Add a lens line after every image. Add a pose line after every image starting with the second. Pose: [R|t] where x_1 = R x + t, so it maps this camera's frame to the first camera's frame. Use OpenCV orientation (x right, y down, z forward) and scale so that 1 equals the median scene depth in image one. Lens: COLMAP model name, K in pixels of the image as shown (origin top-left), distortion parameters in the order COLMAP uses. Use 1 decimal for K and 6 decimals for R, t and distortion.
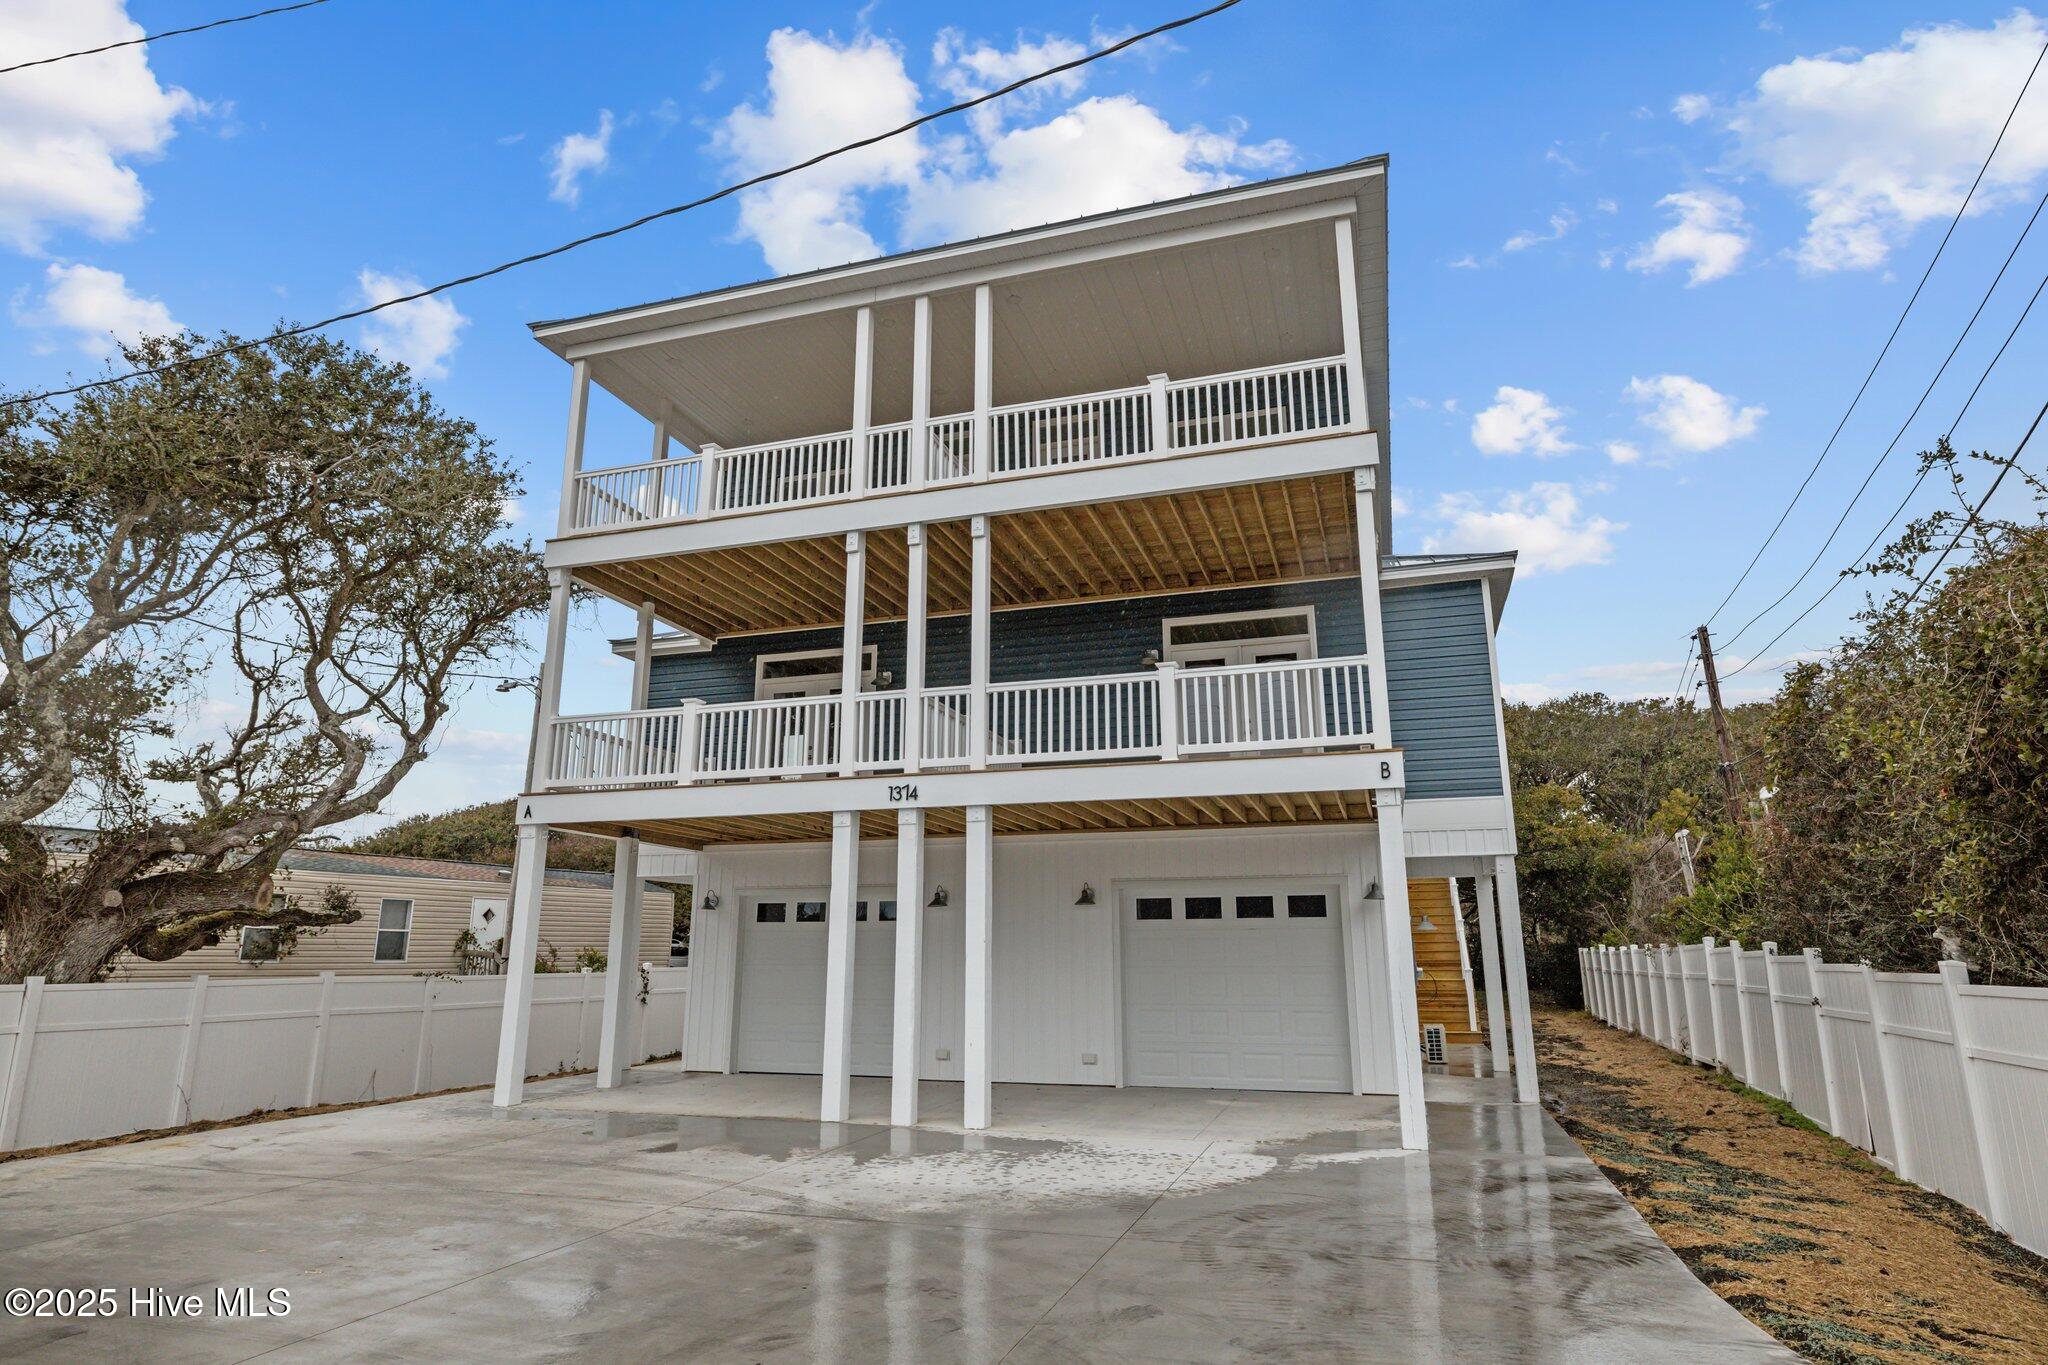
lens RADIAL K [[1182.7, 0, 1018.6], [0, 1182.7, 631.6], [0, 0, 1]] dist [-0.022080, 0.000233]
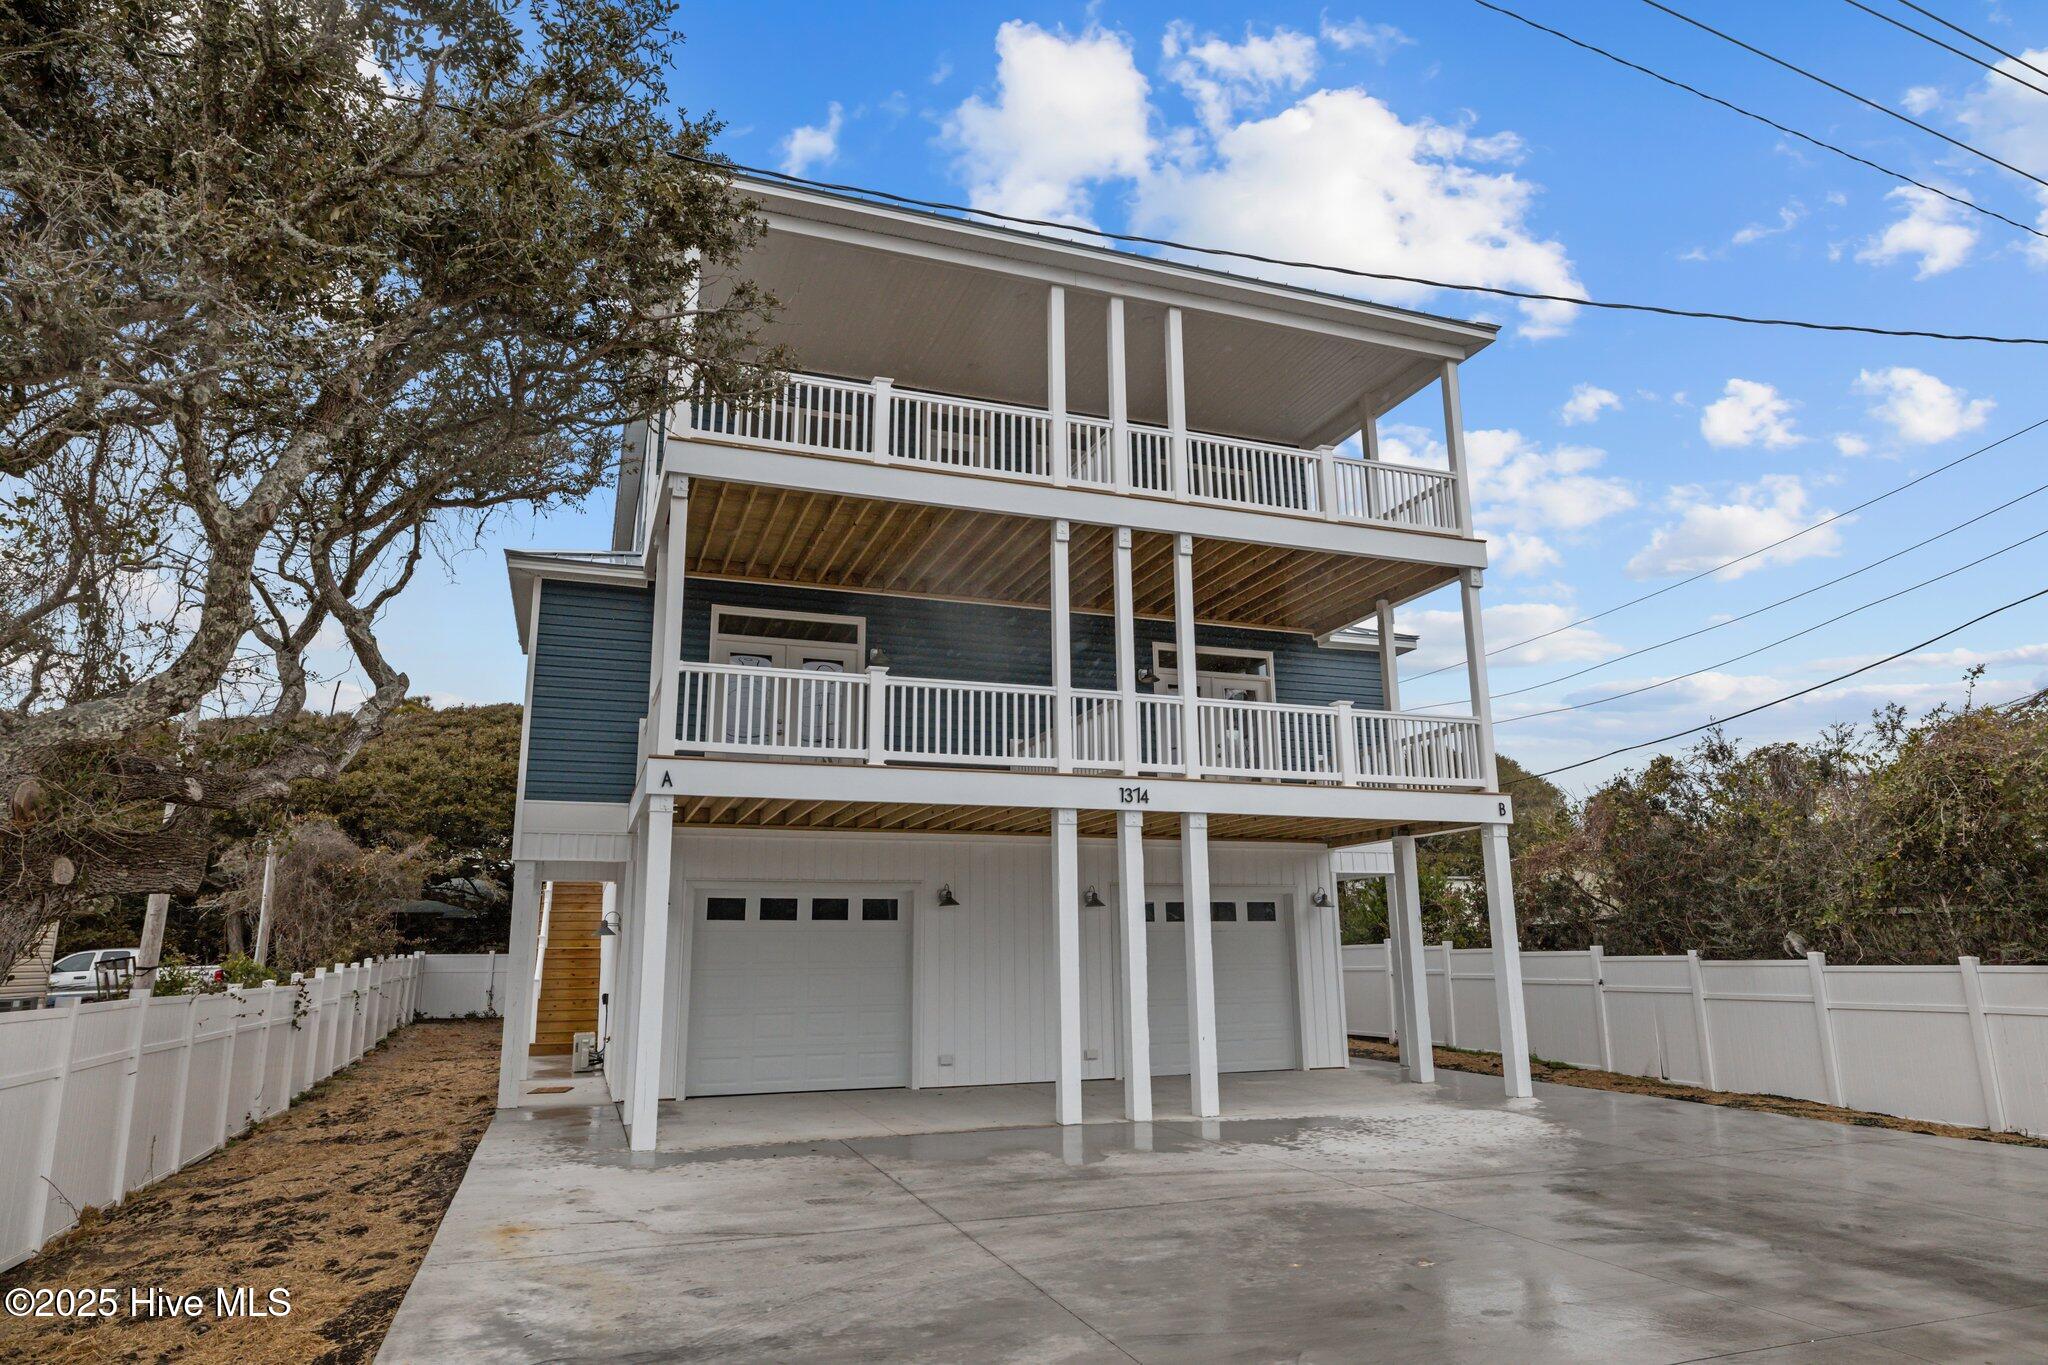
lens RADIAL K [[1176.9, 0, 1024.0], [0, 1176.9, 682.5], [0, 0, 1]] dist [-0.031715, -0.000310]
pose [[0.786449, 0.132453, 0.603286, -0.709734], [-0.155208, 0.987775, -0.014538, 0.063939], [-0.597837, -0.082201, 0.797392, 0.238862]]
